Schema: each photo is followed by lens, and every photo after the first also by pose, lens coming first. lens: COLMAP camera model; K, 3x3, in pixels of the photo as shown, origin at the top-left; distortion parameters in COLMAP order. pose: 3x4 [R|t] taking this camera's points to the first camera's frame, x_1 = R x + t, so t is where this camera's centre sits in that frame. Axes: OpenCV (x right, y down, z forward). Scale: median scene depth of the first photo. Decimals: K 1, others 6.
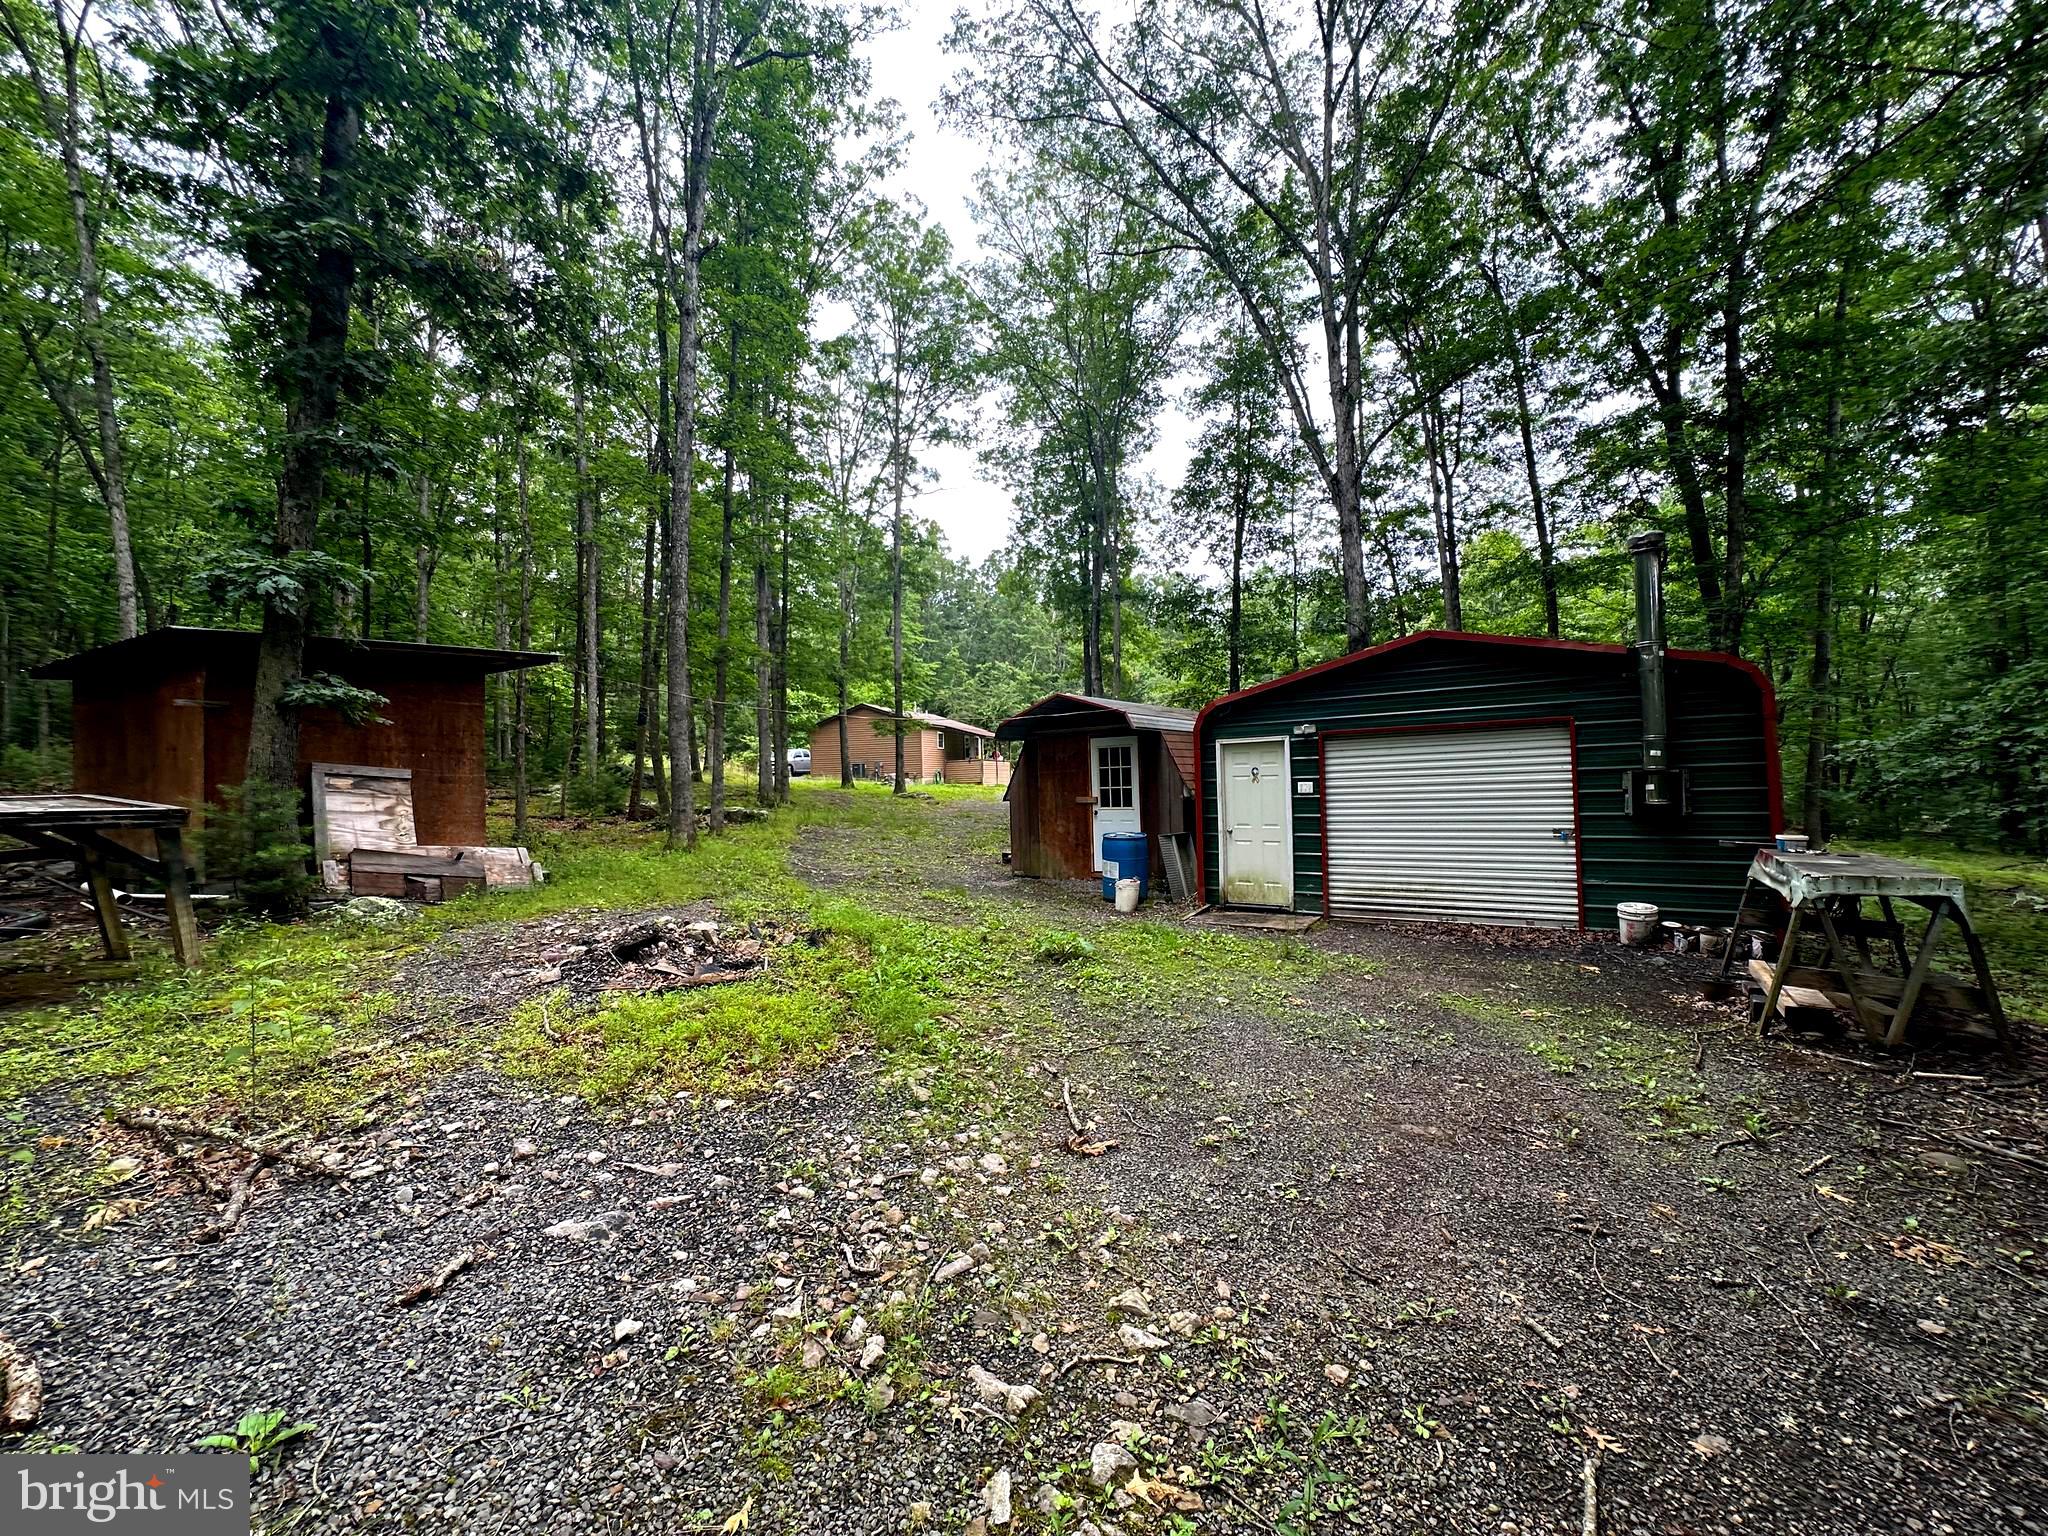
lens RADIAL K [[817.6, 0, 1024.0], [0, 817.6, 768.0], [0, 0, 1]] dist [-0.001882, -0.000332]
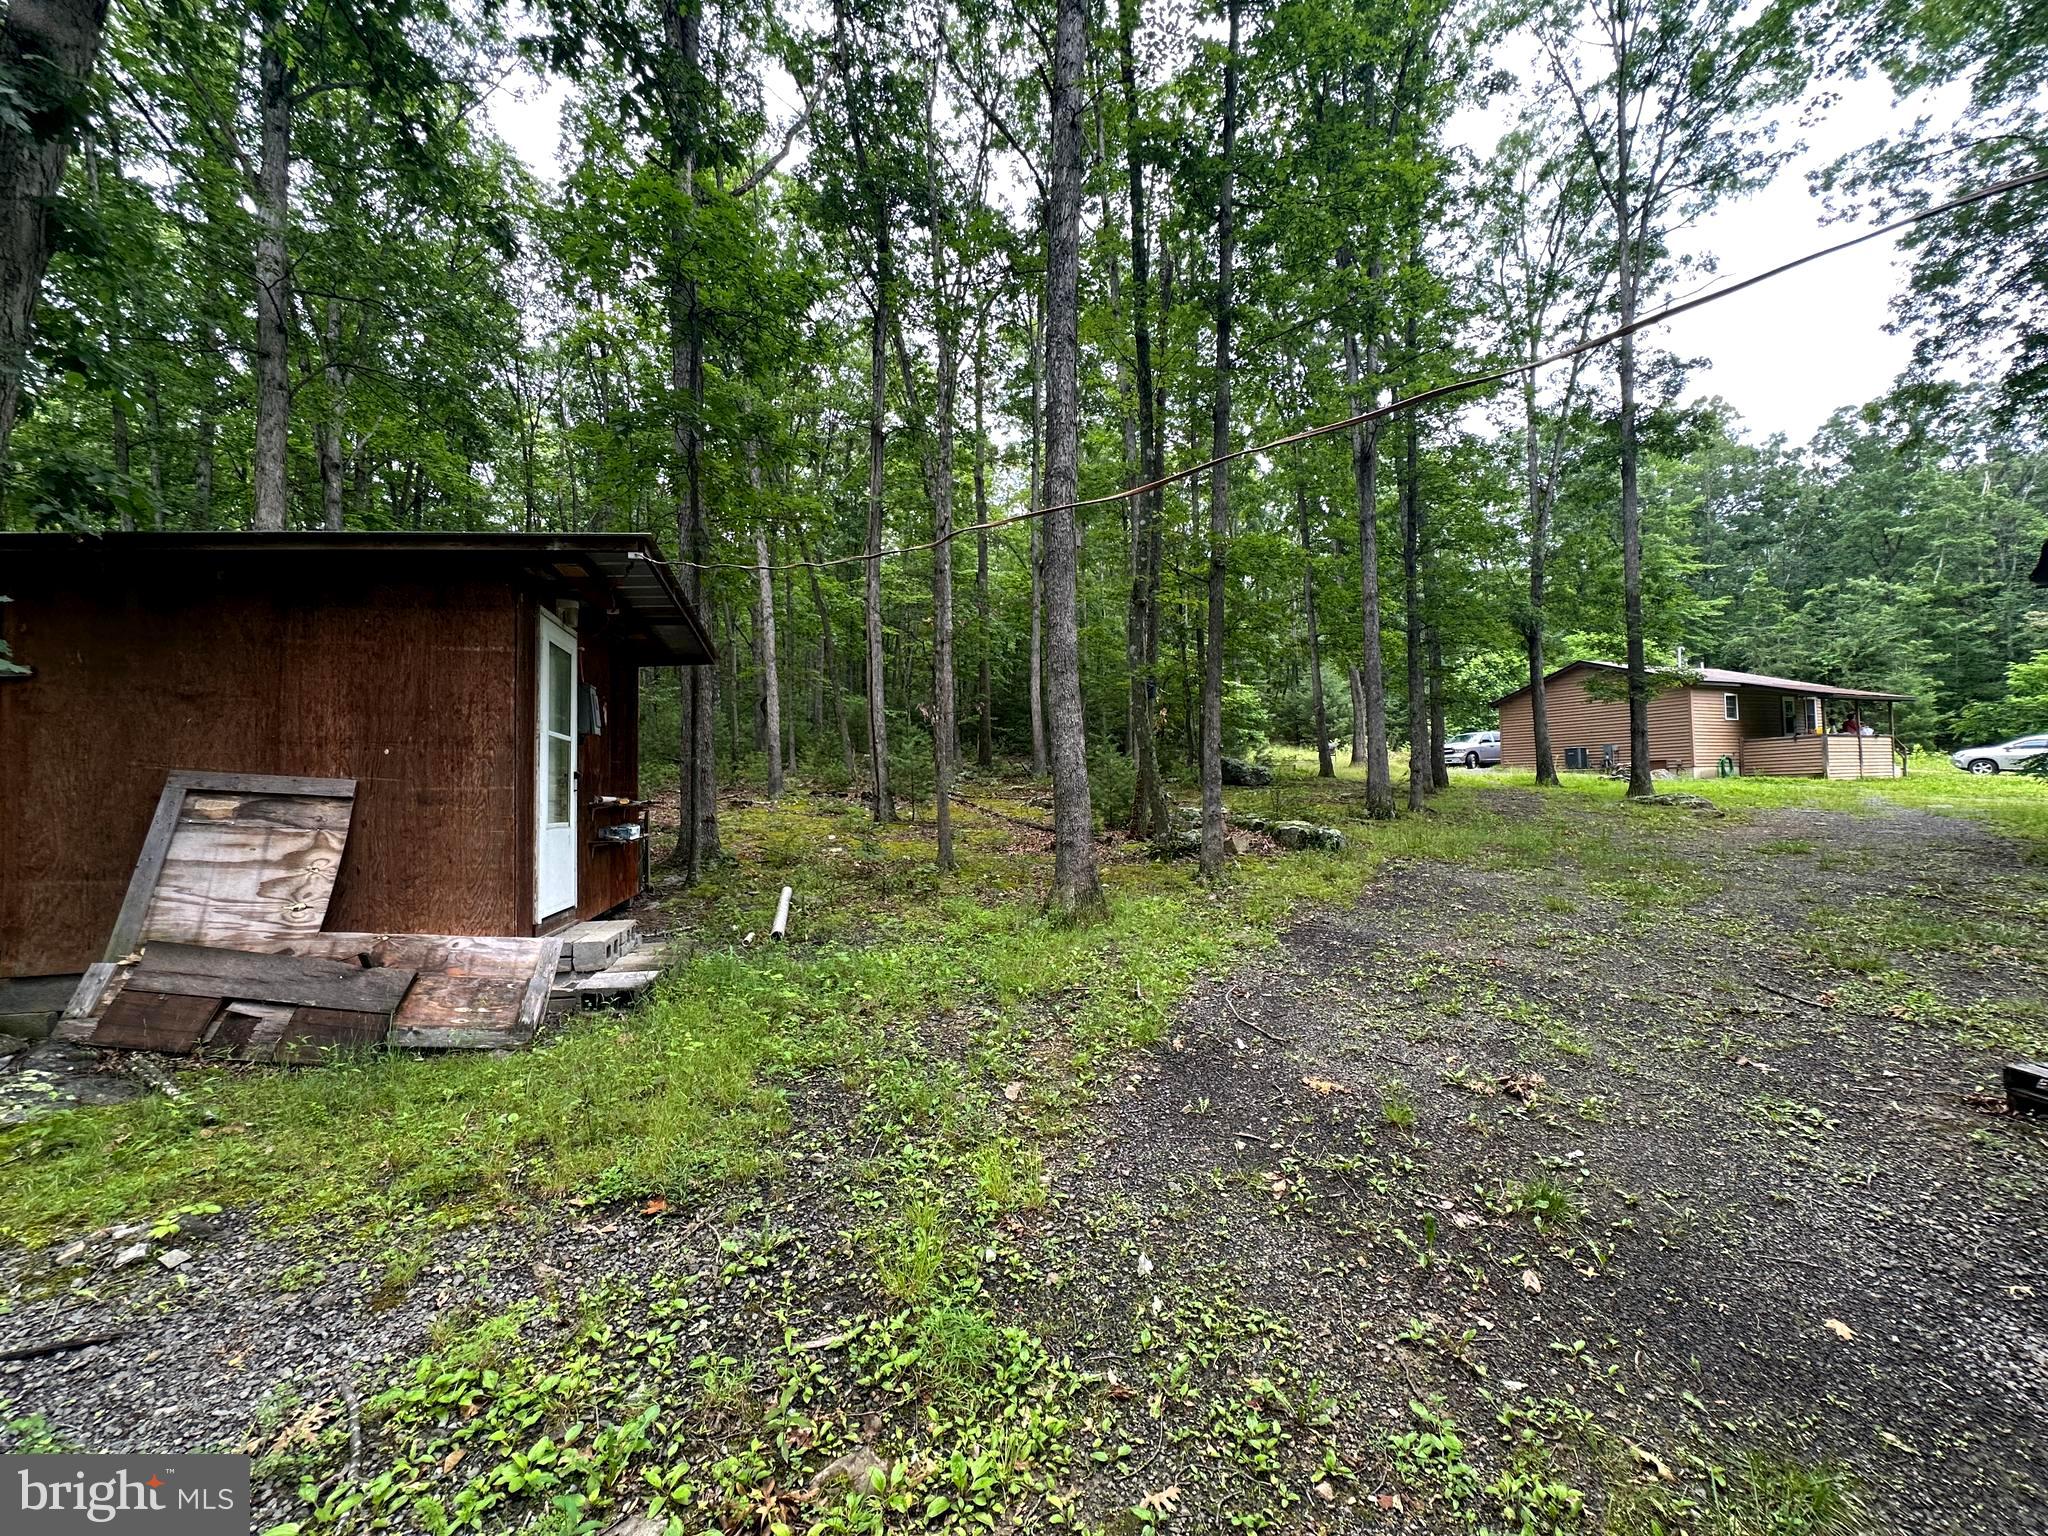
lens RADIAL K [[817.6, 0, 1024.0], [0, 817.6, 768.0], [0, 0, 1]] dist [-0.001882, -0.000332]
pose [[0.681516, -0.011136, -0.731718, -0.018521], [0.019497, 0.999806, 0.002944, 0.000267], [0.731543, -0.016273, 0.681601, 0.234645]]
